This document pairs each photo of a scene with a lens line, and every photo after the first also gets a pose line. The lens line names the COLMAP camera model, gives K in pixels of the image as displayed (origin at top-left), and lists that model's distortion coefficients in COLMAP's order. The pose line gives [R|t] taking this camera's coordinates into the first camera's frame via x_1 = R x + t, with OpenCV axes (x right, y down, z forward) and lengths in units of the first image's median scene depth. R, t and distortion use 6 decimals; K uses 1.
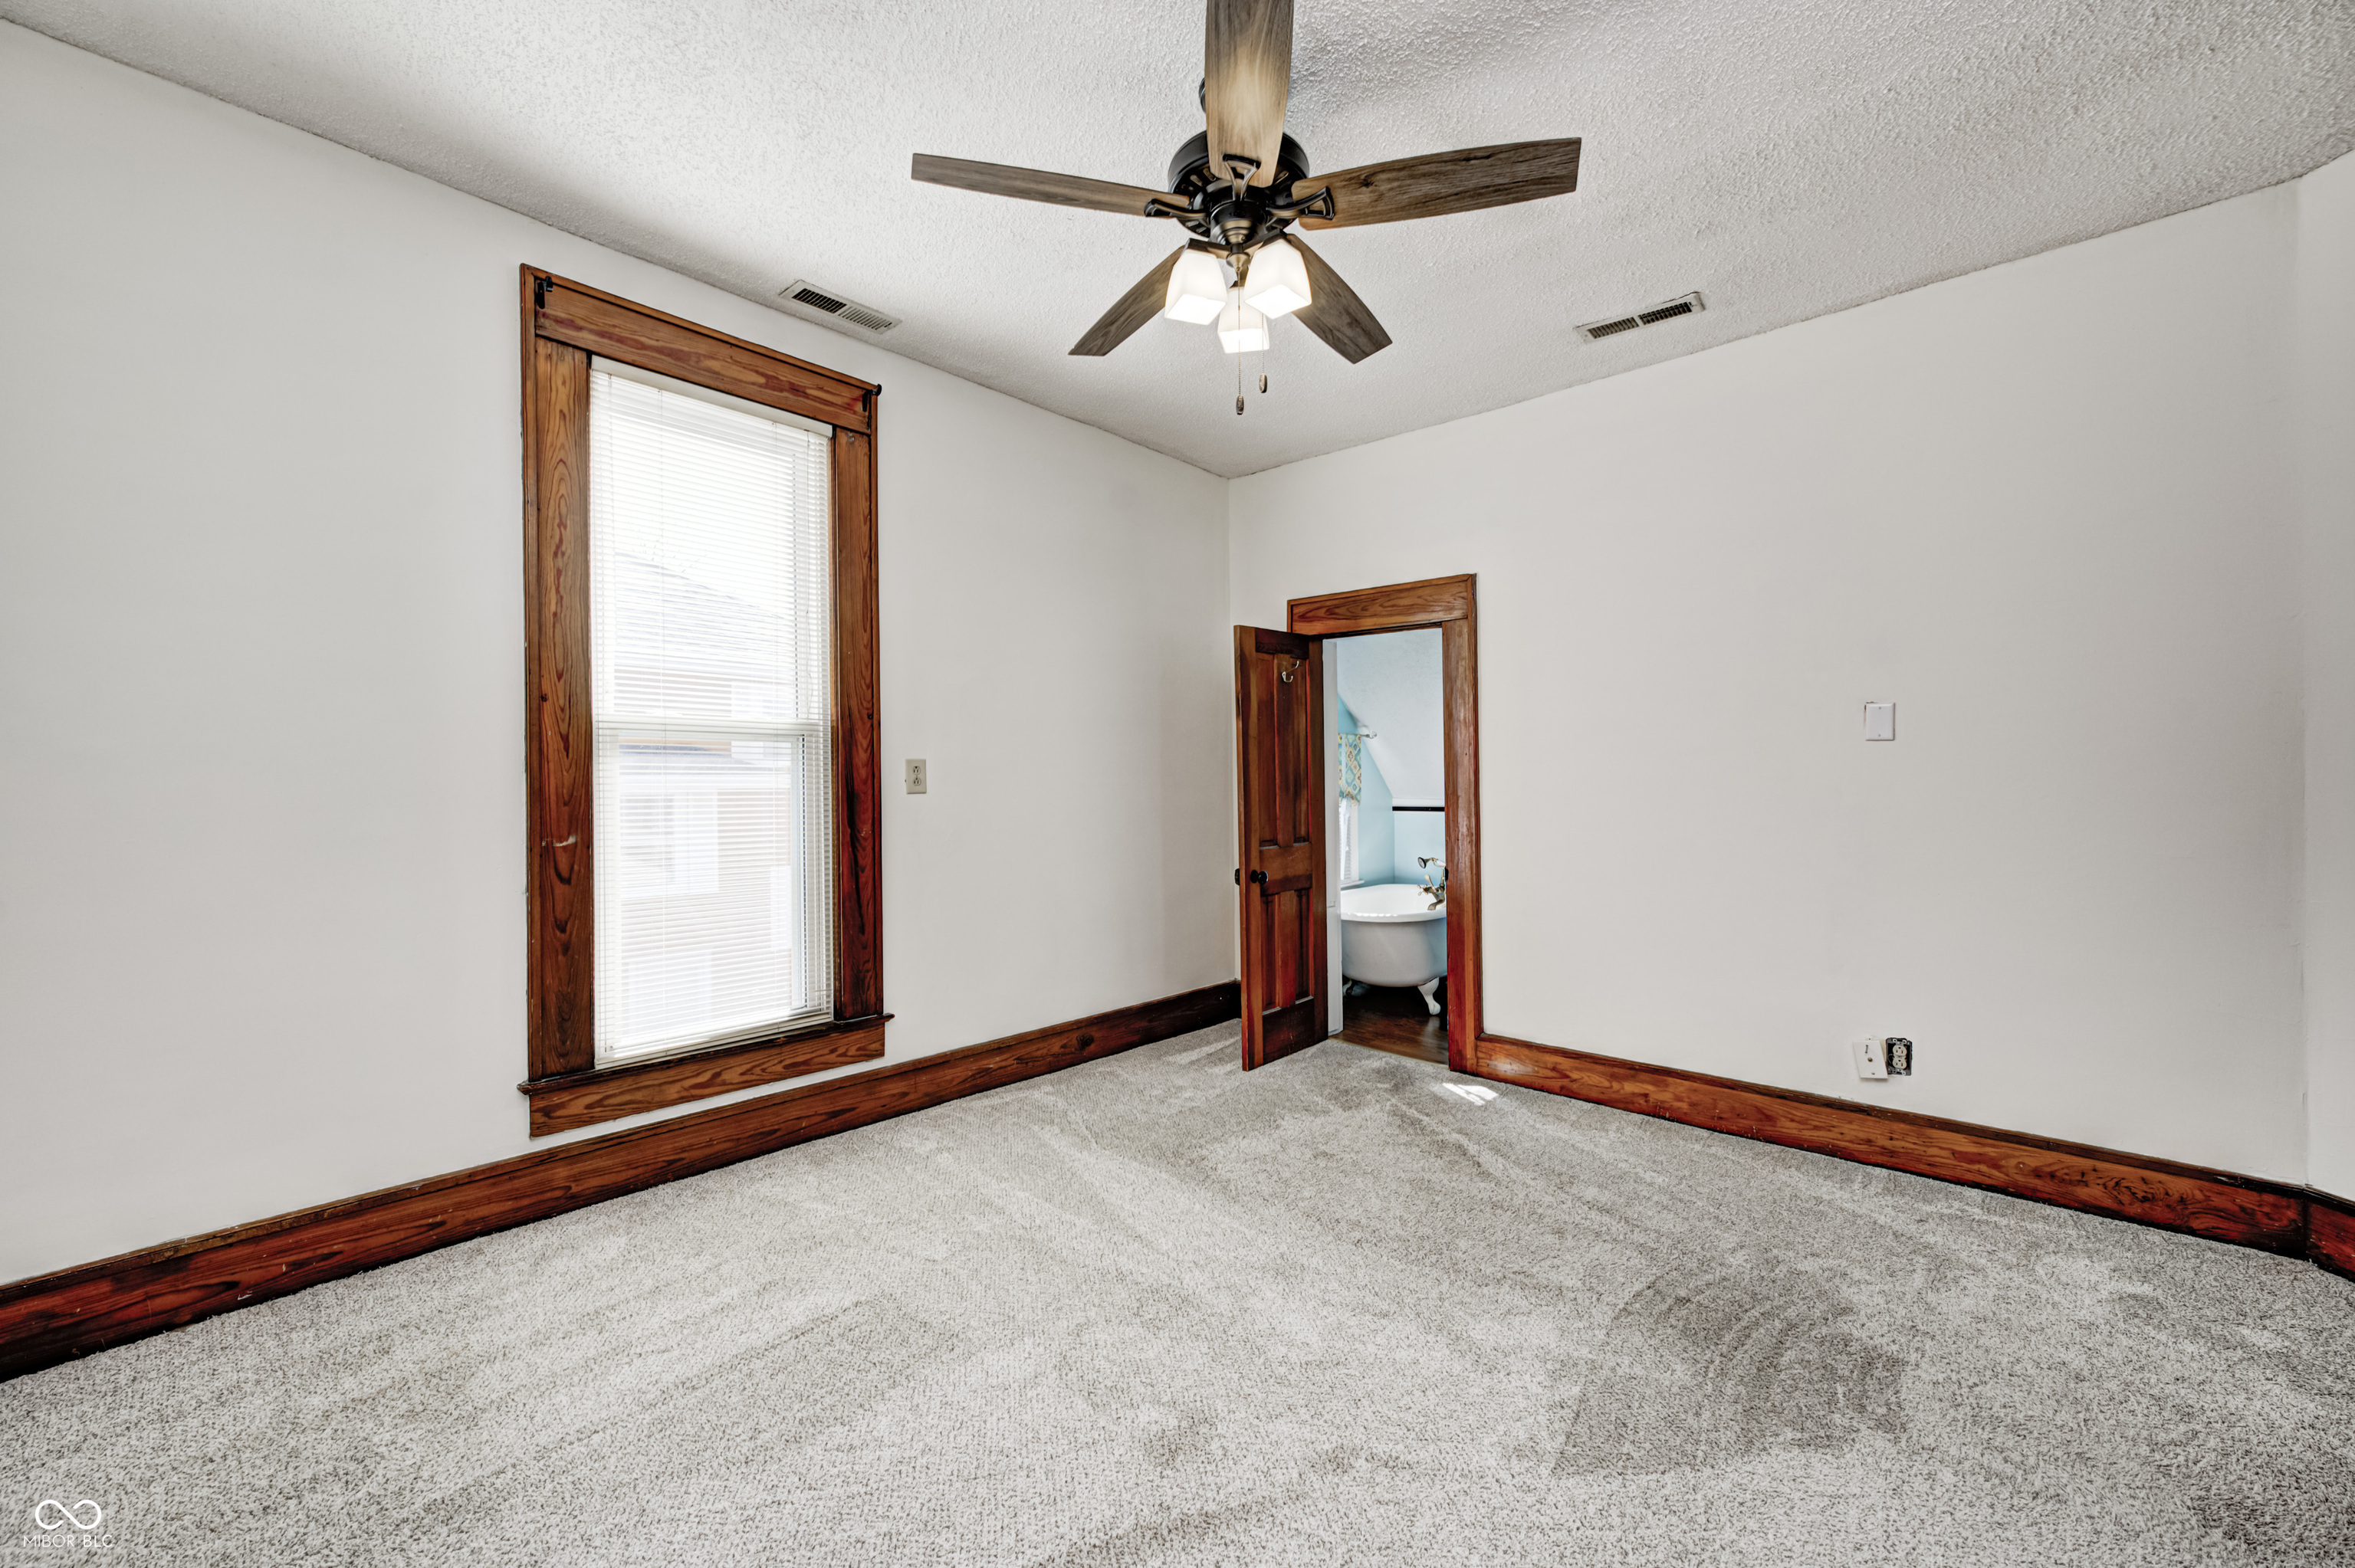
lens RADIAL K [[922.6, 0, 1178.6], [0, 922.6, 788.5], [0, 0, 1]] dist [-0.004080, 0.002378]
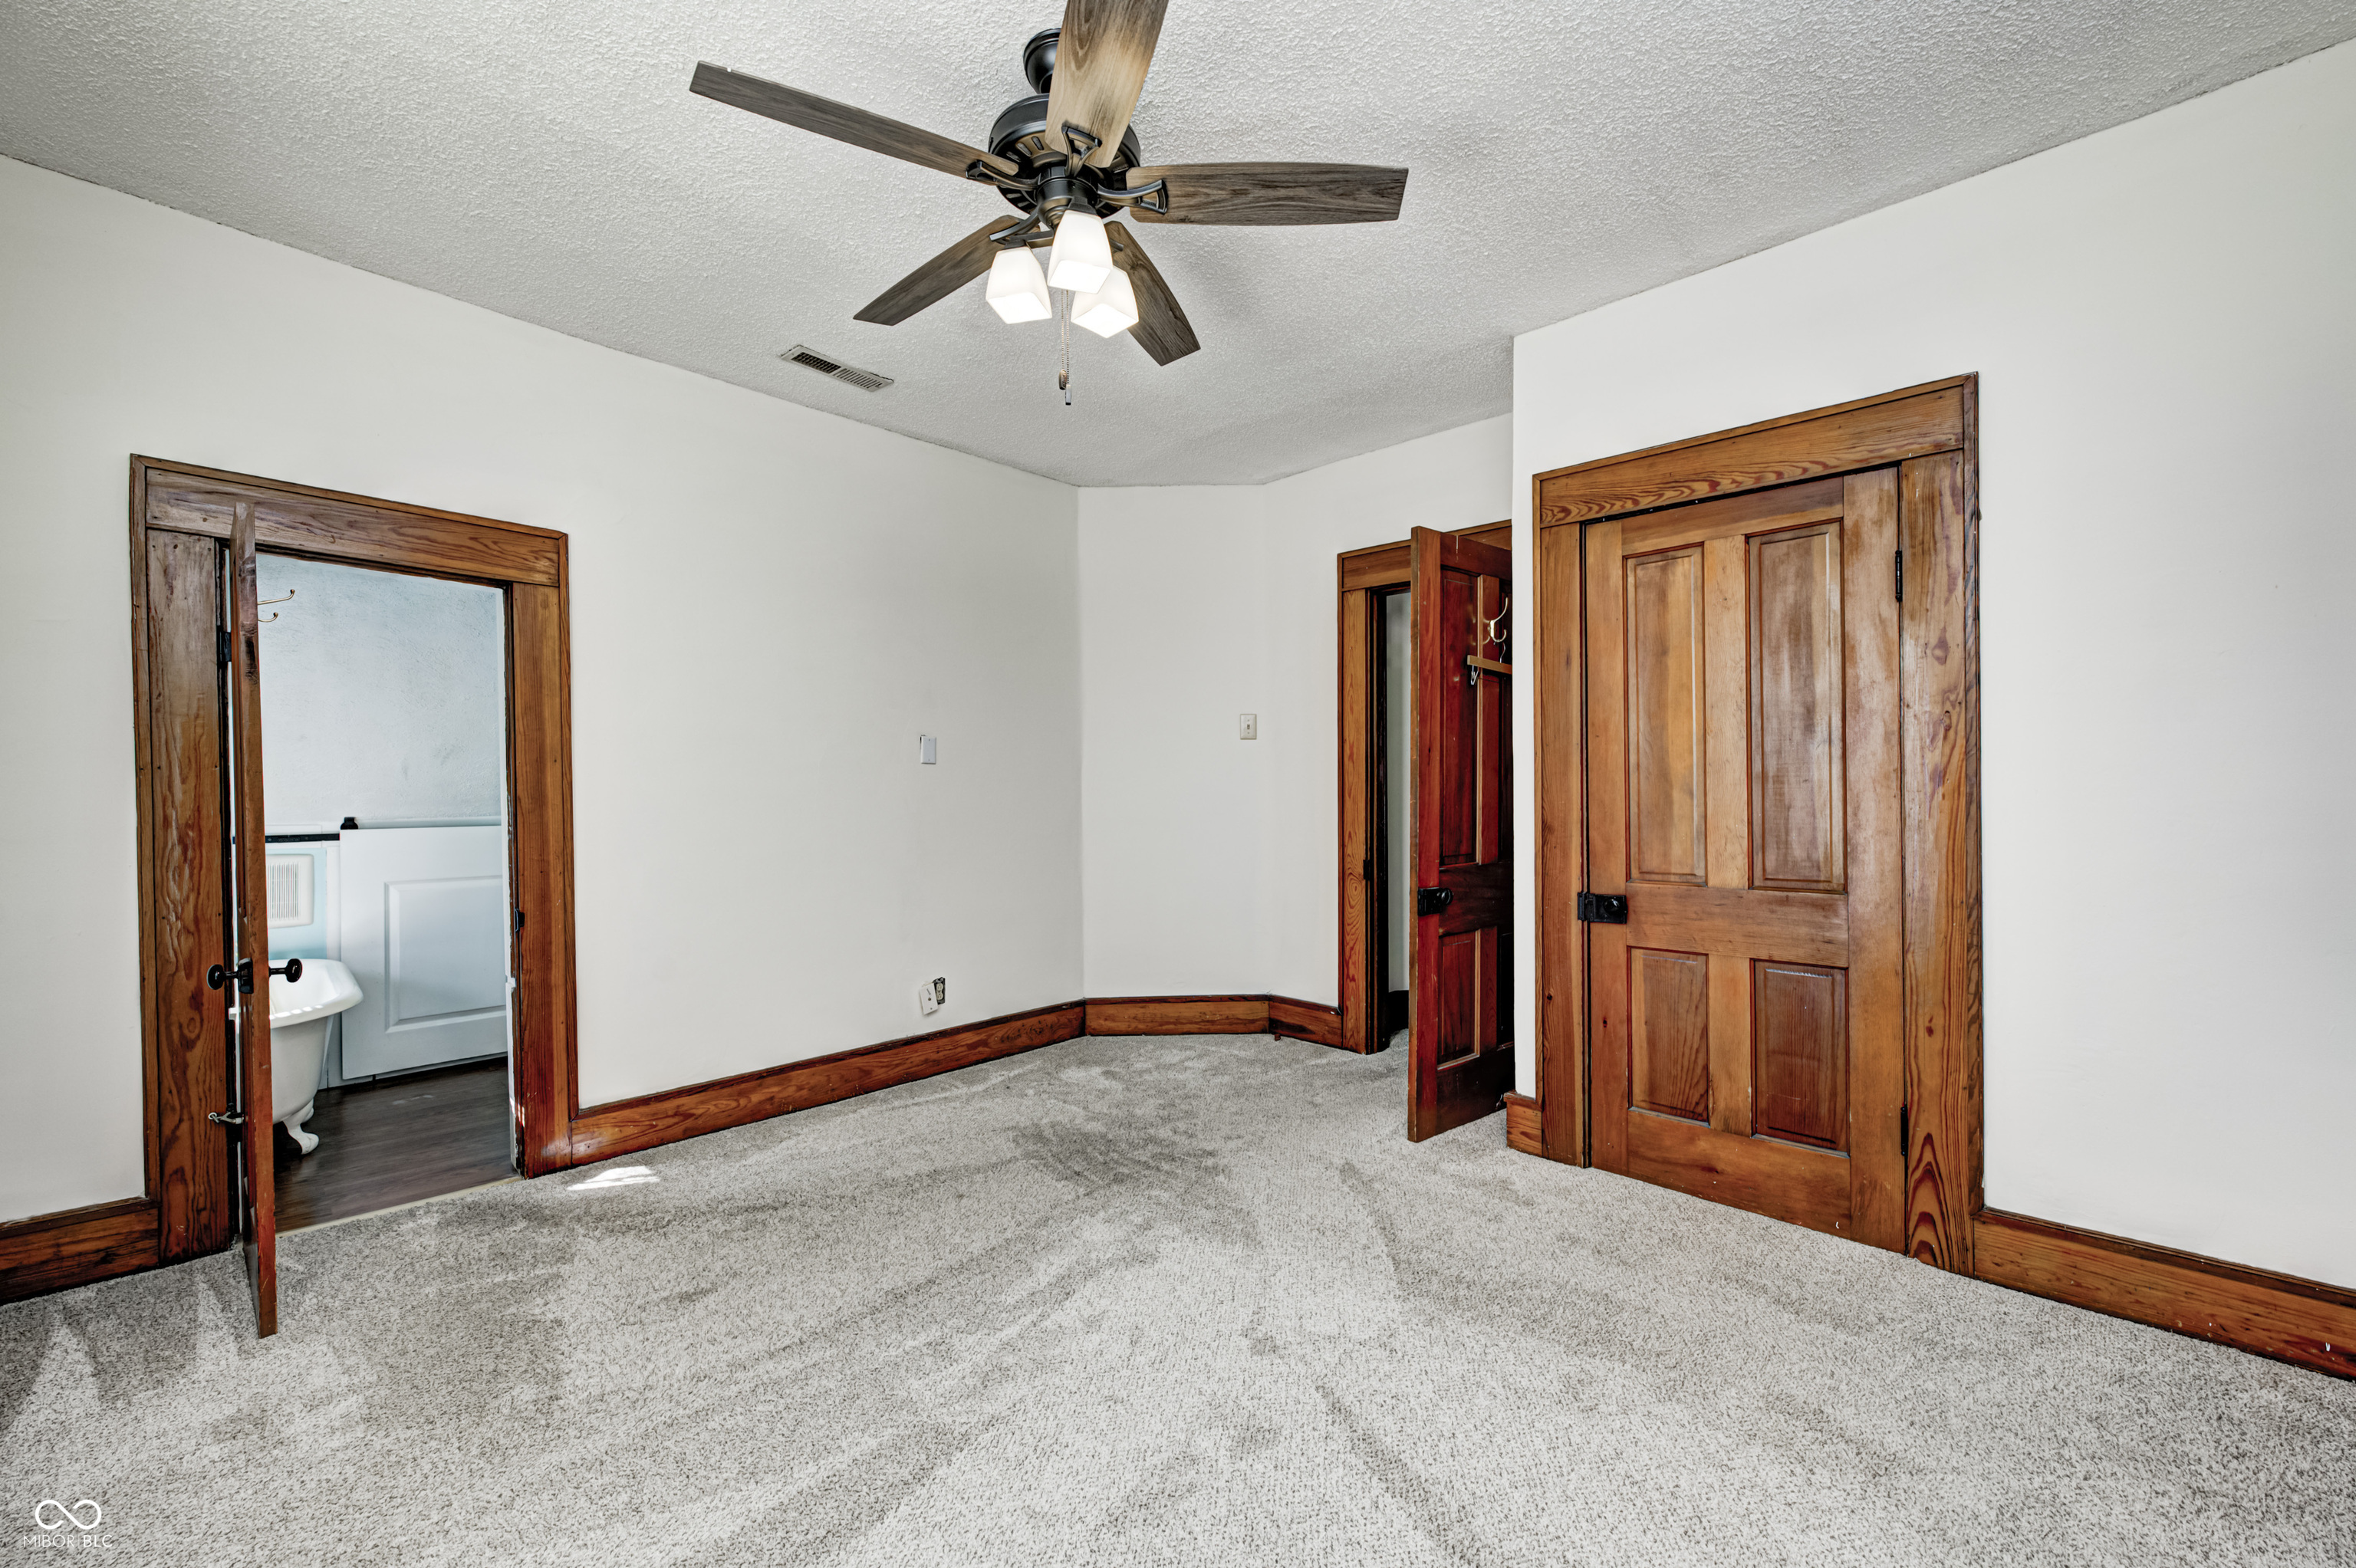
lens RADIAL K [[923.0, 0, 1179.1], [0, 923.0, 788.5], [0, 0, 1]] dist [-0.004080, 0.002378]
pose [[0.037227, 0.001191, 0.999306, -0.513281], [0.017680, 0.999842, -0.001850, -0.003178], [-0.999150, 0.017736, 0.037201, 0.508959]]
